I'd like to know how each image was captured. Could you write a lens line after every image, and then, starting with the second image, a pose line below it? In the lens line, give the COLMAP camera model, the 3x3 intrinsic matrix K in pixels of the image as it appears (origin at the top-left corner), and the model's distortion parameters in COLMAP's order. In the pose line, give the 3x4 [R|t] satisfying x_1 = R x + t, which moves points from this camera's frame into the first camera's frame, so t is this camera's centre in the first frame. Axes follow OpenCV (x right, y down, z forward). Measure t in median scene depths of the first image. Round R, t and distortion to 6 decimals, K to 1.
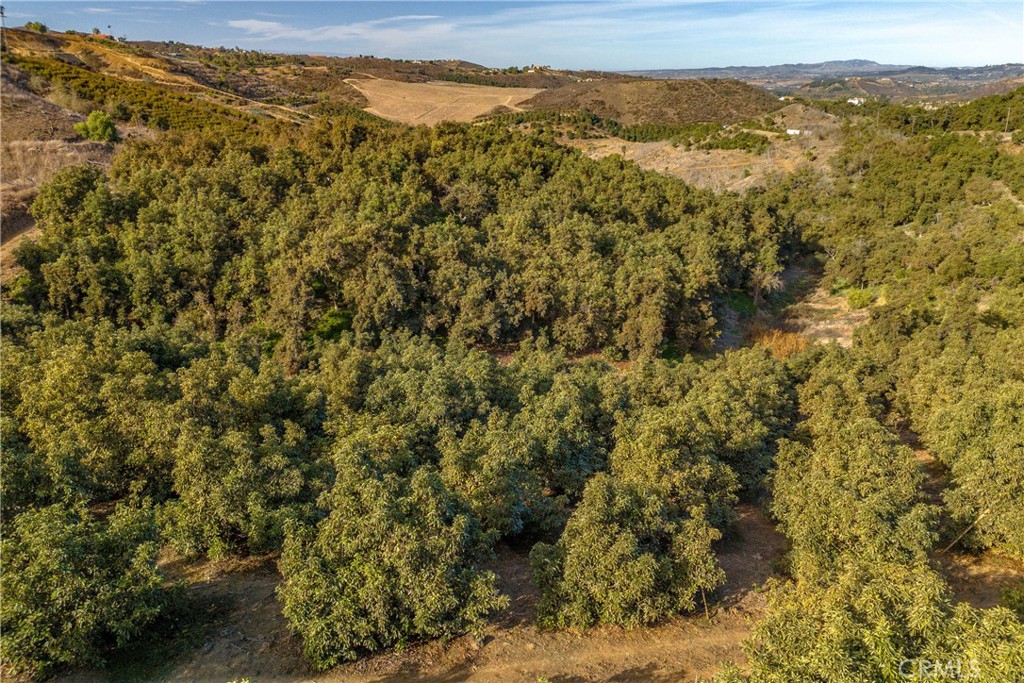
lens RADIAL K [[747.4, 0, 511.3], [0, 747.4, 340.8], [0, 0, 1]] dist [0.077007, -0.074426]
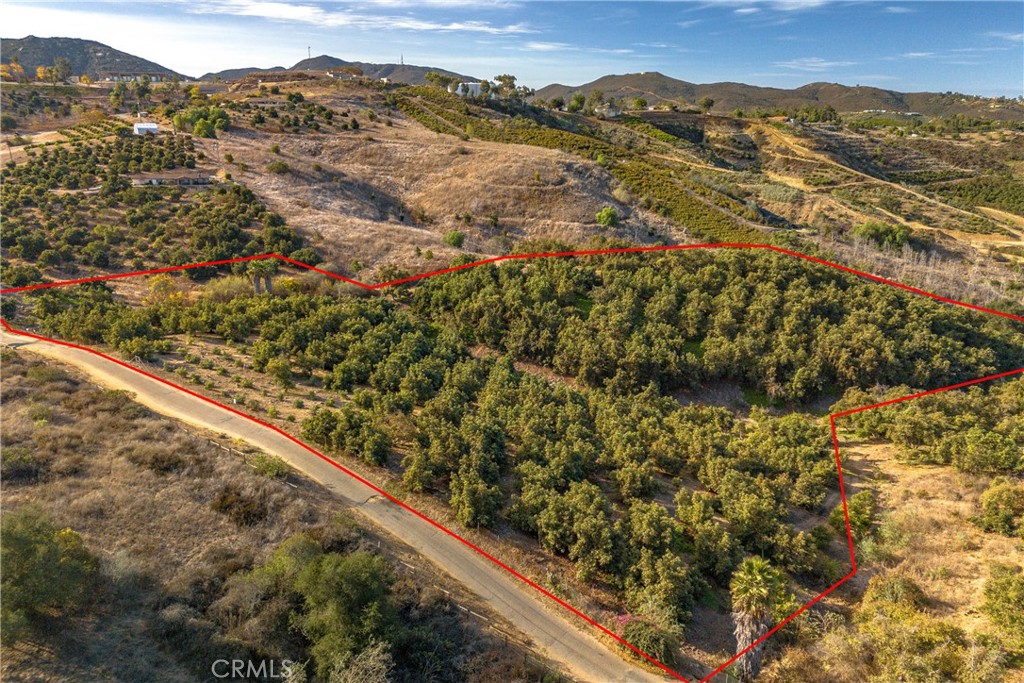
lens RADIAL K [[747.4, 0, 515.0], [0, 747.4, 356.9], [0, 0, 1]] dist [0.077007, -0.074426]
pose [[0.597559, 0.257660, -0.759299, 0.209347], [-0.278653, 0.954672, 0.104661, -0.027961], [0.751848, 0.149040, 0.642270, -0.060708]]
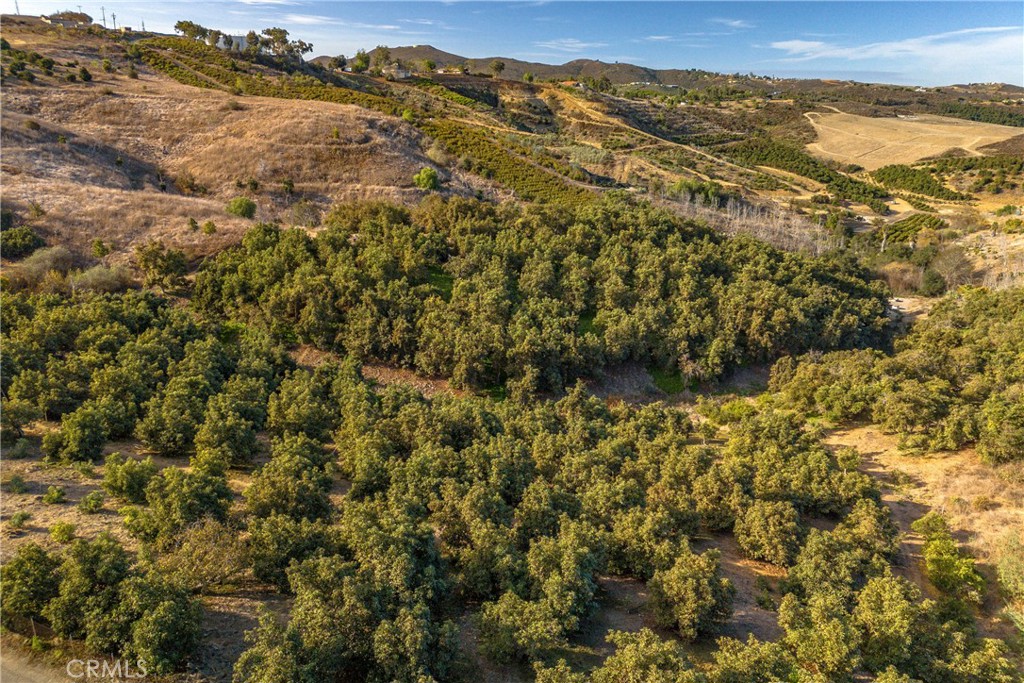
lens RADIAL K [[747.4, 0, 516.1], [0, 747.4, 341.6], [0, 0, 1]] dist [0.077007, -0.074426]
pose [[0.800634, 0.198307, -0.565385, 0.142943], [-0.210135, 0.976637, 0.044983, -0.021169], [0.561096, 0.082792, 0.823600, -0.023269]]
